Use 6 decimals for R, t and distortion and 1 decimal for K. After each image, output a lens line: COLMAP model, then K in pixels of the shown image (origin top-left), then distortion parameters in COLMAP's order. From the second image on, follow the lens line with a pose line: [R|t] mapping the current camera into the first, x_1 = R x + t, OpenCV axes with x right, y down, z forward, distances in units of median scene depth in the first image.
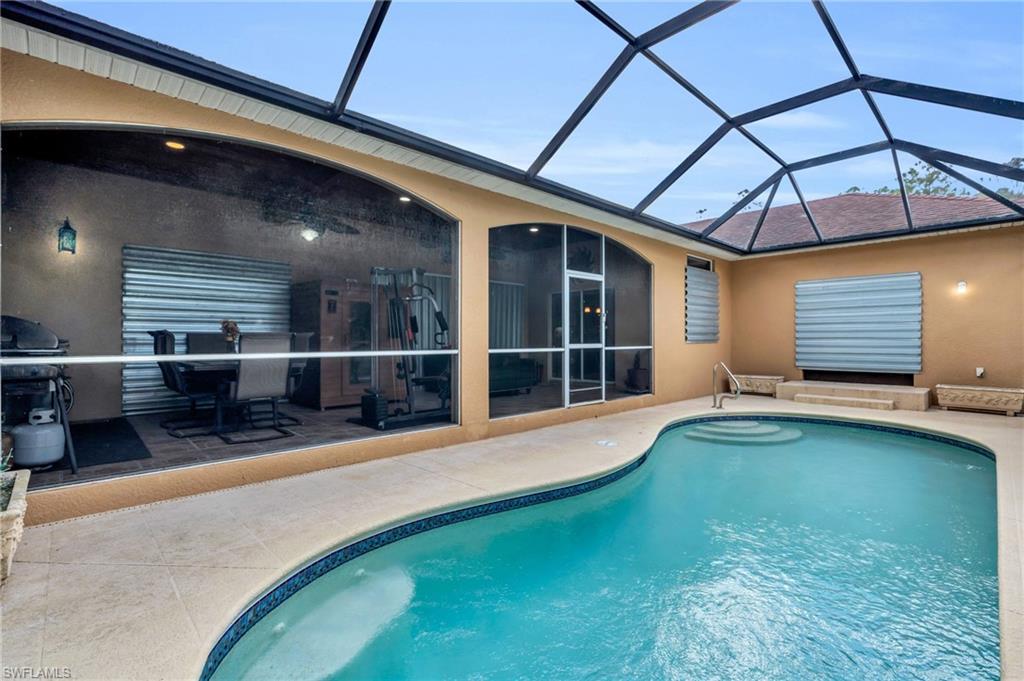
lens RADIAL K [[467.2, 0, 520.0], [0, 467.2, 341.2], [0, 0, 1]] dist [-0.002793, -0.000345]
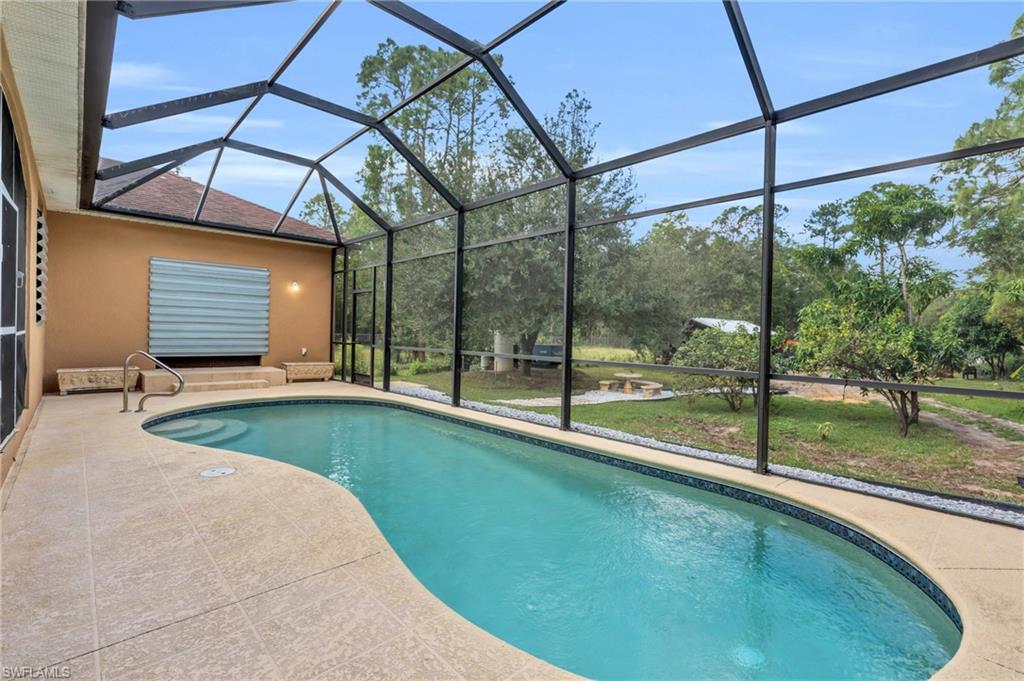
lens RADIAL K [[467.2, 0, 513.0], [0, 467.2, 339.1], [0, 0, 1]] dist [-0.002793, -0.000345]
pose [[0.027275, -0.010784, 0.999570, -0.358231], [-0.021881, 0.999696, 0.011383, 0.002374], [-0.999388, -0.022182, 0.027031, 0.394596]]
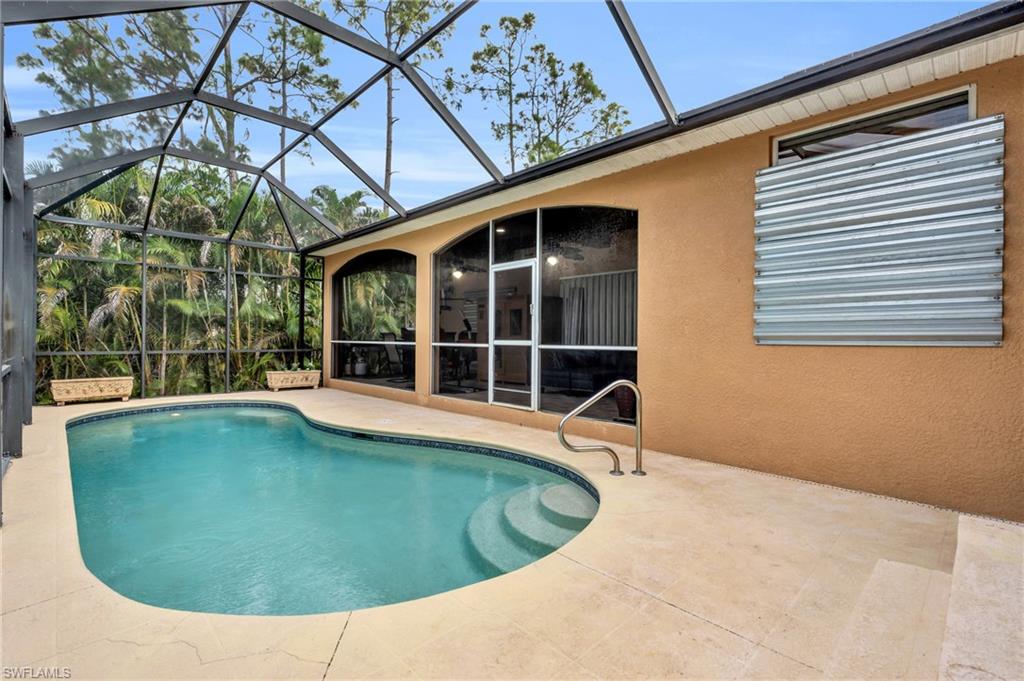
lens RADIAL K [[467.2, 0, 518.0], [0, 467.2, 335.9], [0, 0, 1]] dist [-0.002793, -0.000345]
pose [[0.004530, -0.001179, -0.999989, 1.005073], [-0.004435, 0.999989, -0.001199, -0.001507], [0.999980, 0.004440, 0.004525, 0.966414]]
